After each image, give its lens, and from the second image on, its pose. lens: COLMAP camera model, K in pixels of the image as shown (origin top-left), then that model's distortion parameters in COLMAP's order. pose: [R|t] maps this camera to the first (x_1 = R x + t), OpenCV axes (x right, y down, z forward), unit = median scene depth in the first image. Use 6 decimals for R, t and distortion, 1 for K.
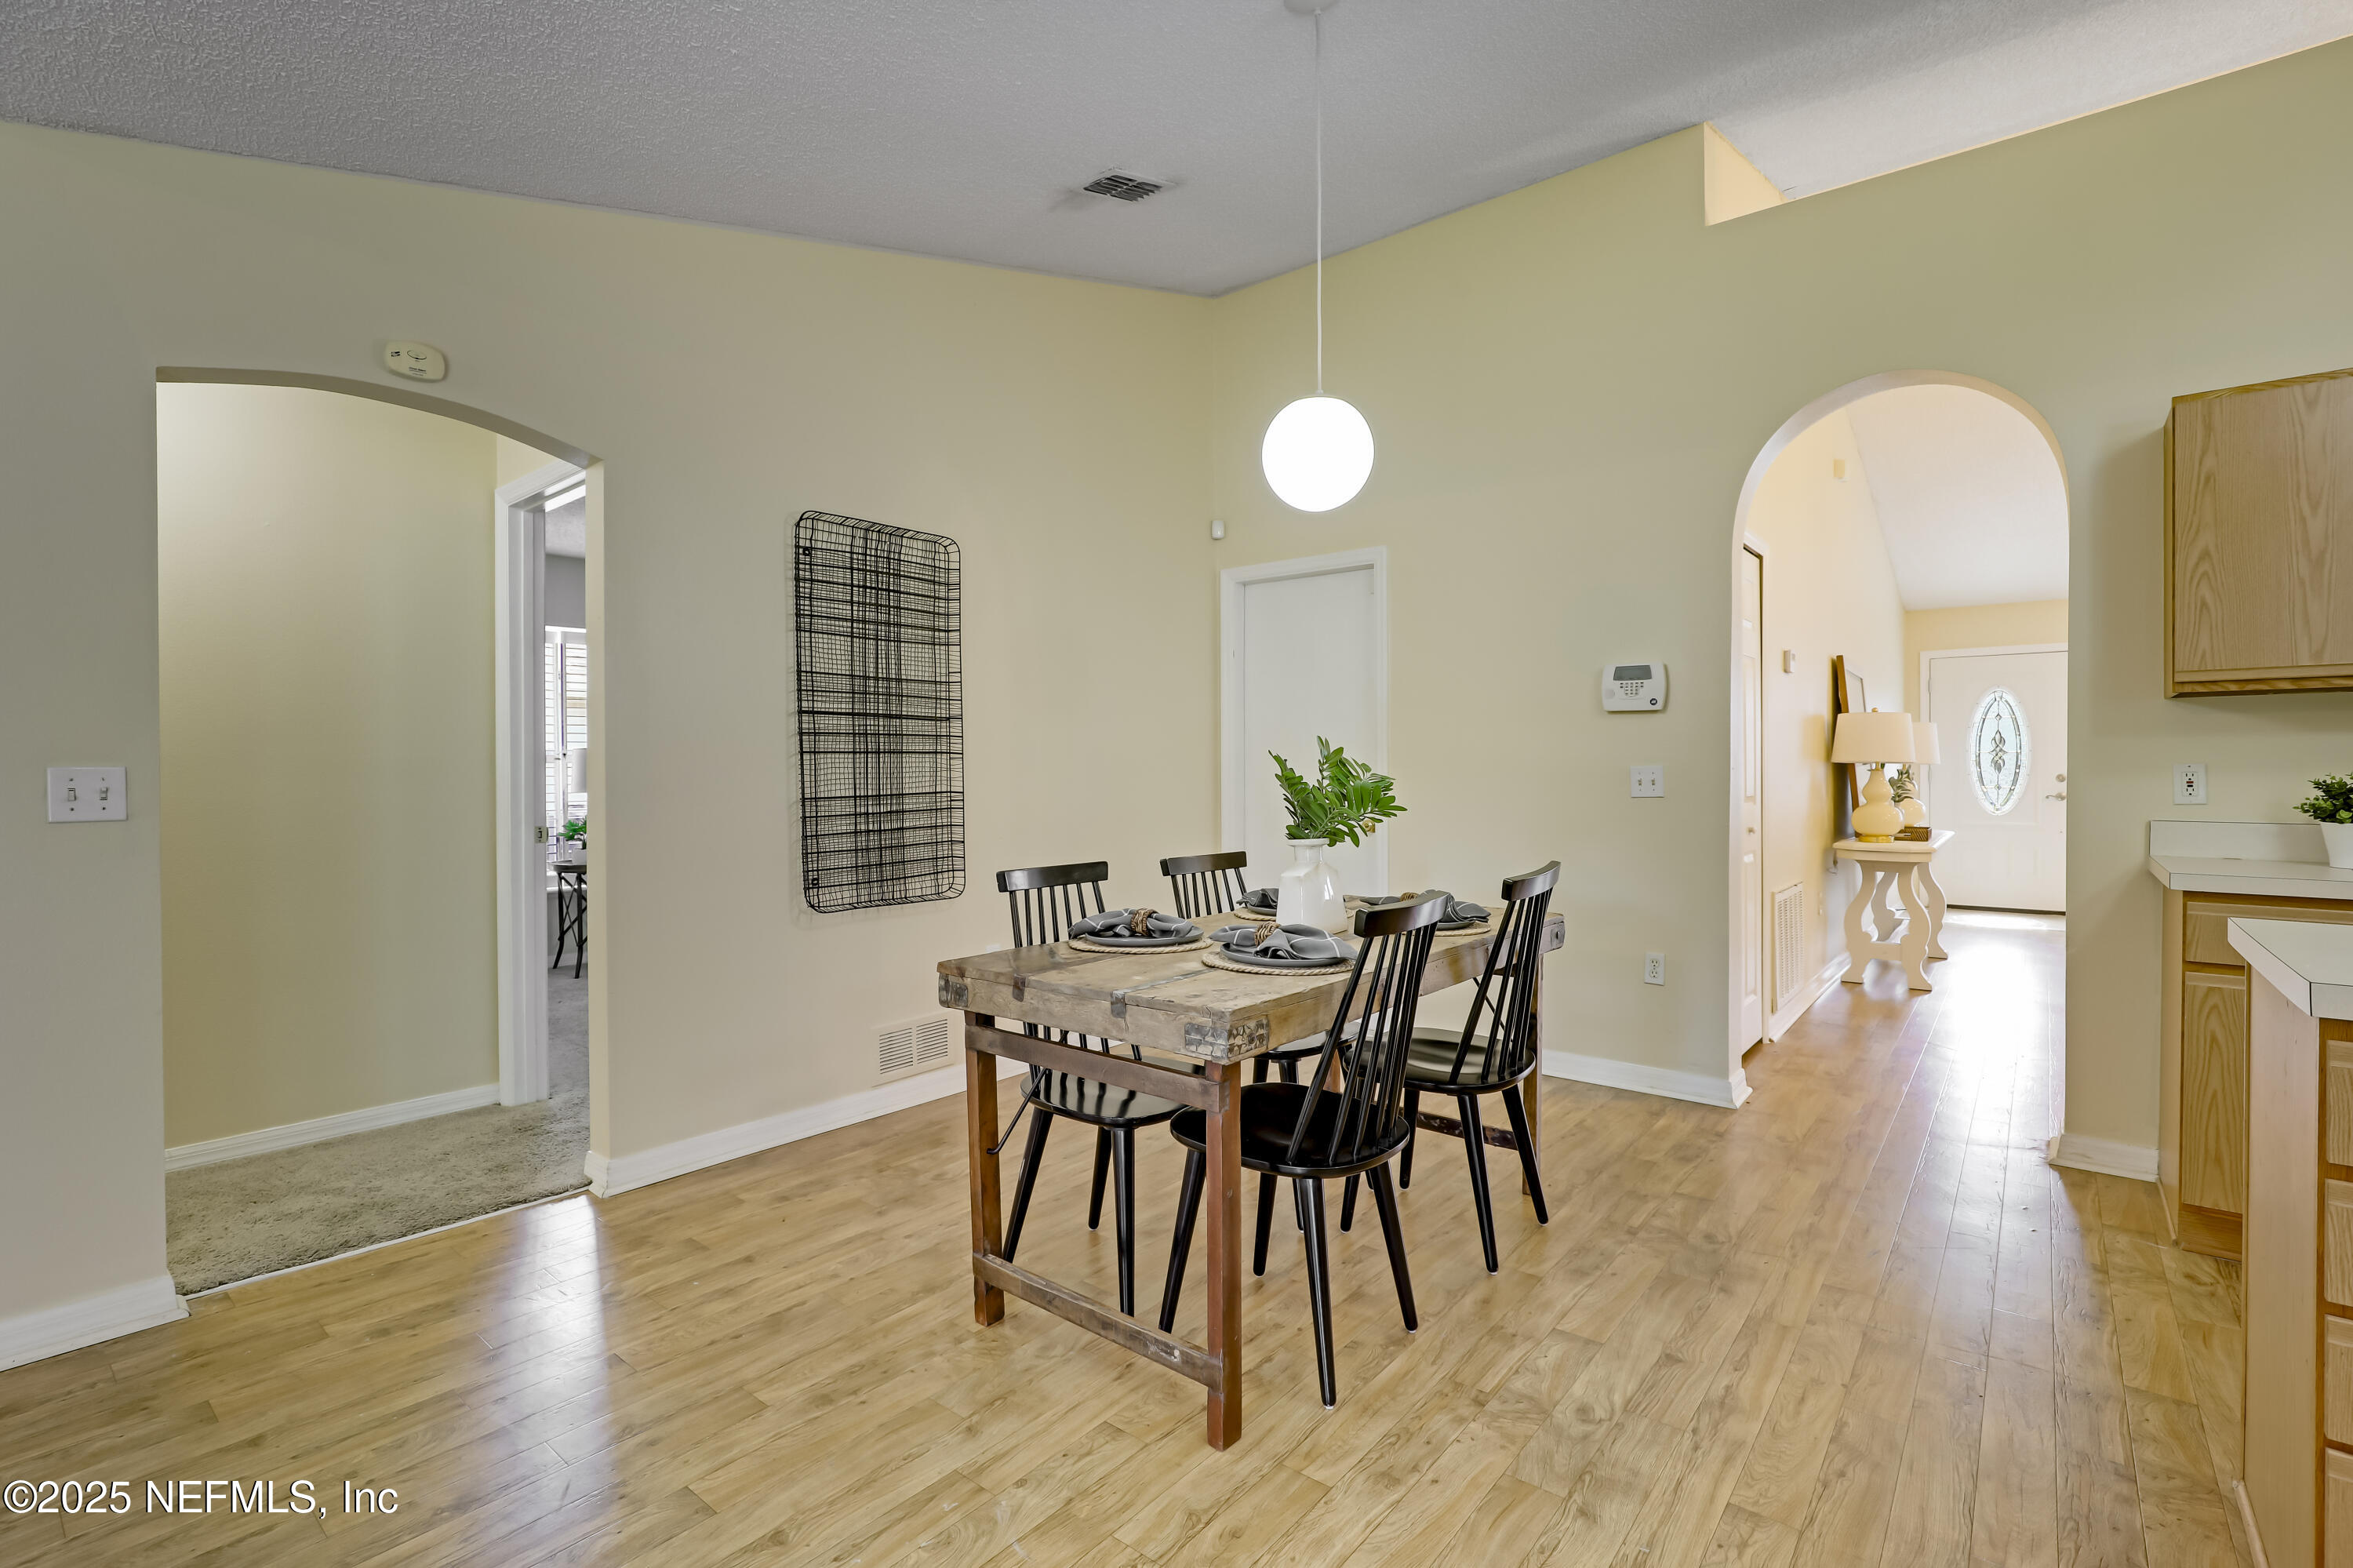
lens RADIAL K [[1099.4, 0, 1170.7], [0, 1099.4, 765.3], [0, 0, 1]] dist [-0.027176, 0.006304]
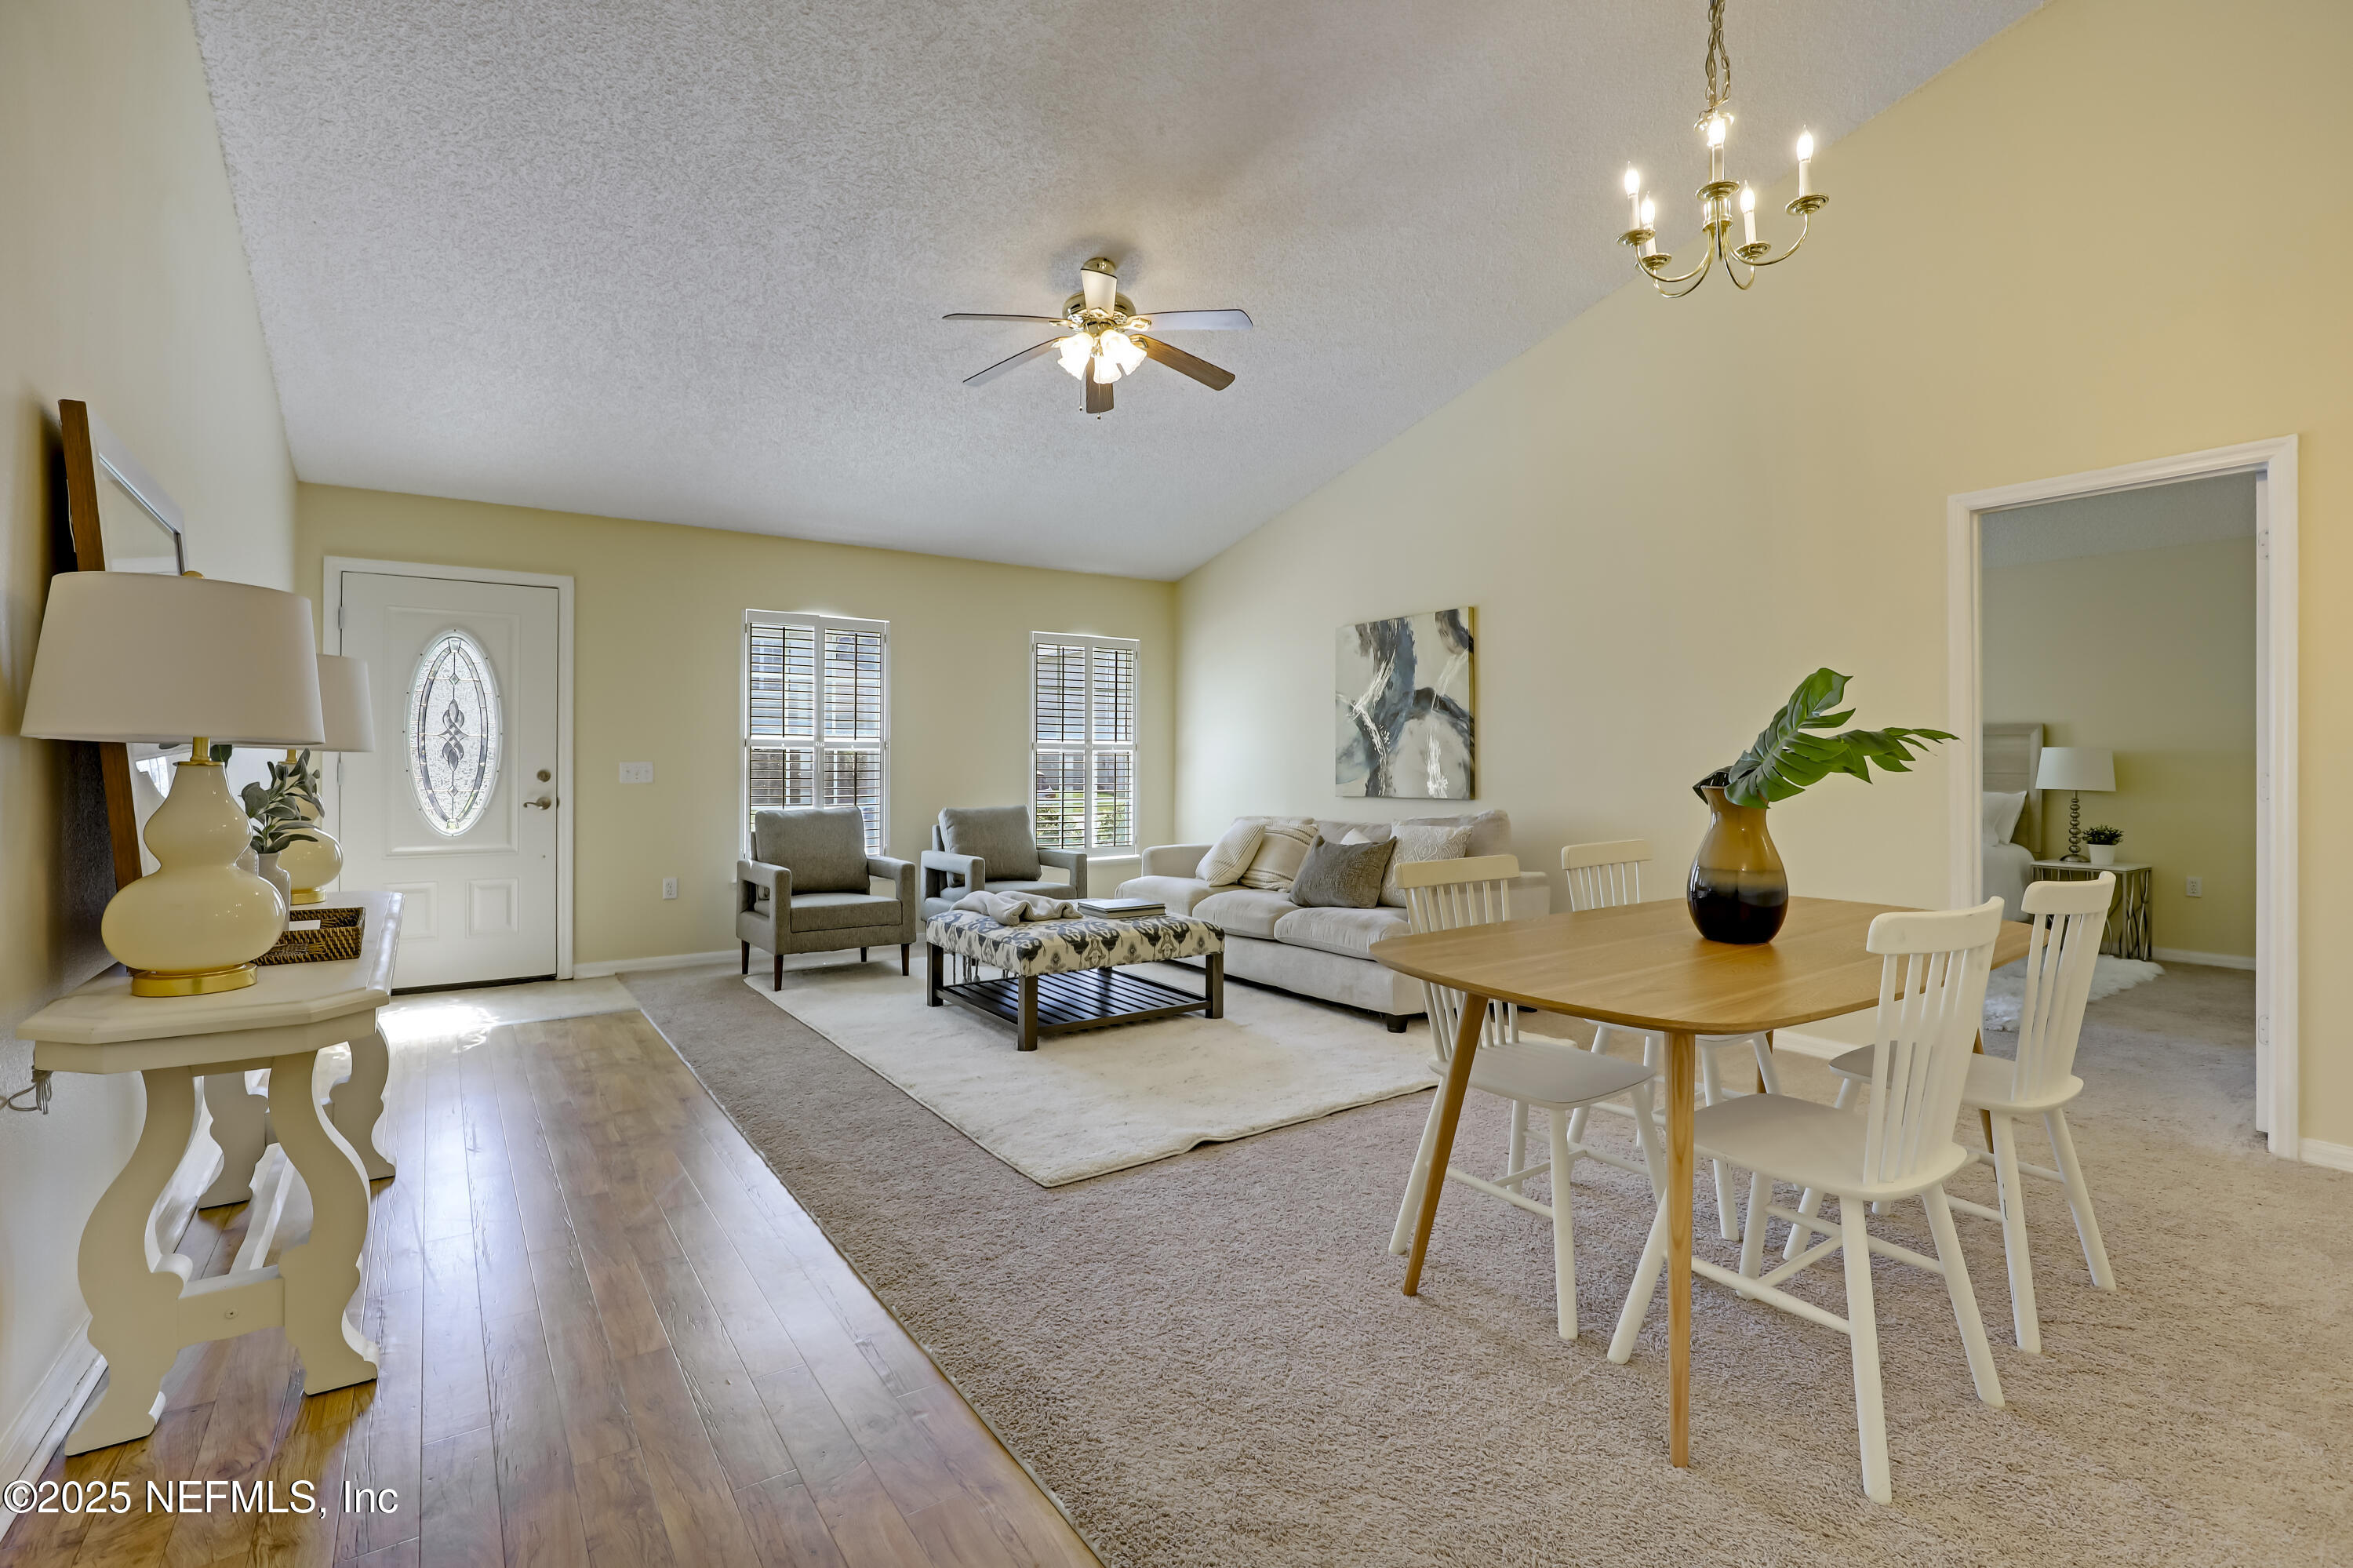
lens RADIAL K [[1099.4, 0, 1150.1], [0, 1099.4, 770.8], [0, 0, 1]] dist [-0.027176, 0.006304]
pose [[0.287542, -0.007854, 0.957736, 0.616971], [-0.003875, 0.999949, 0.009363, 0.004303], [-0.957760, -0.006403, 0.287497, 0.931355]]
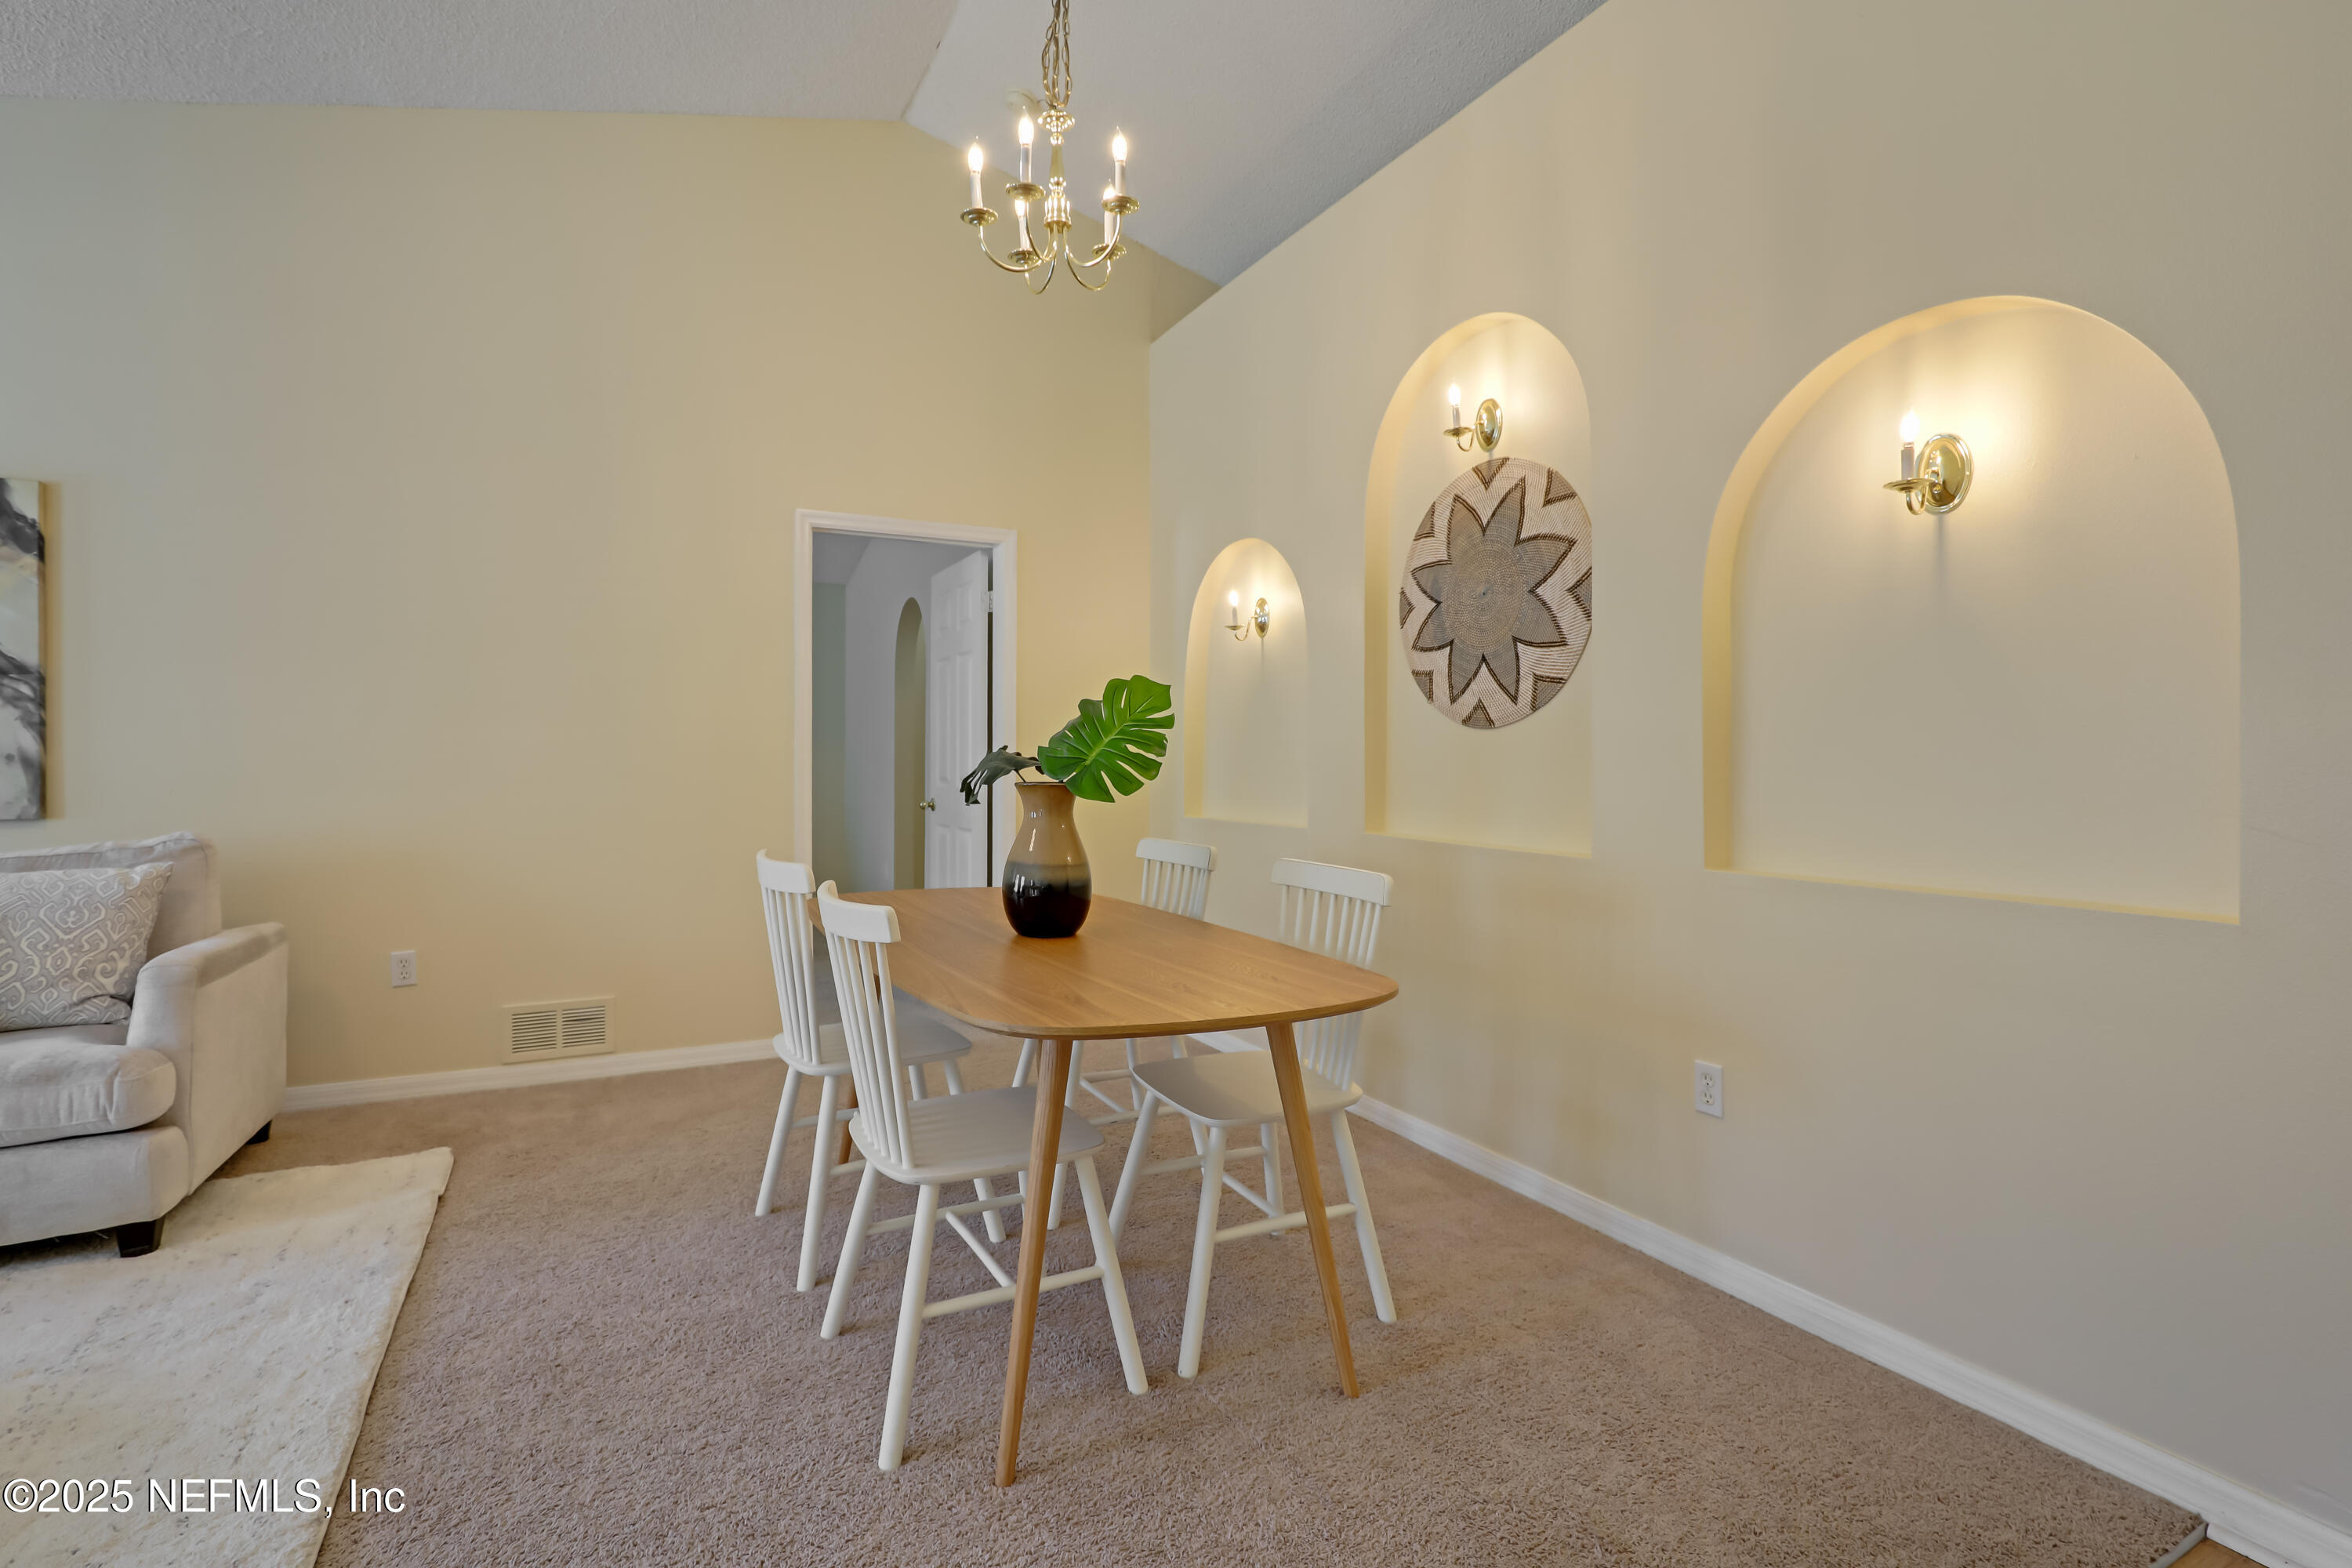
lens RADIAL K [[1067.6, 0, 1199.9], [0, 1067.6, 754.2], [0, 0, 1]] dist [-0.016527, -0.000259]
pose [[-0.928745, -0.003233, 0.370704, 1.046129], [-0.005069, 0.999979, -0.003980, 0.004144], [-0.370684, -0.005576, -0.928742, 1.372477]]
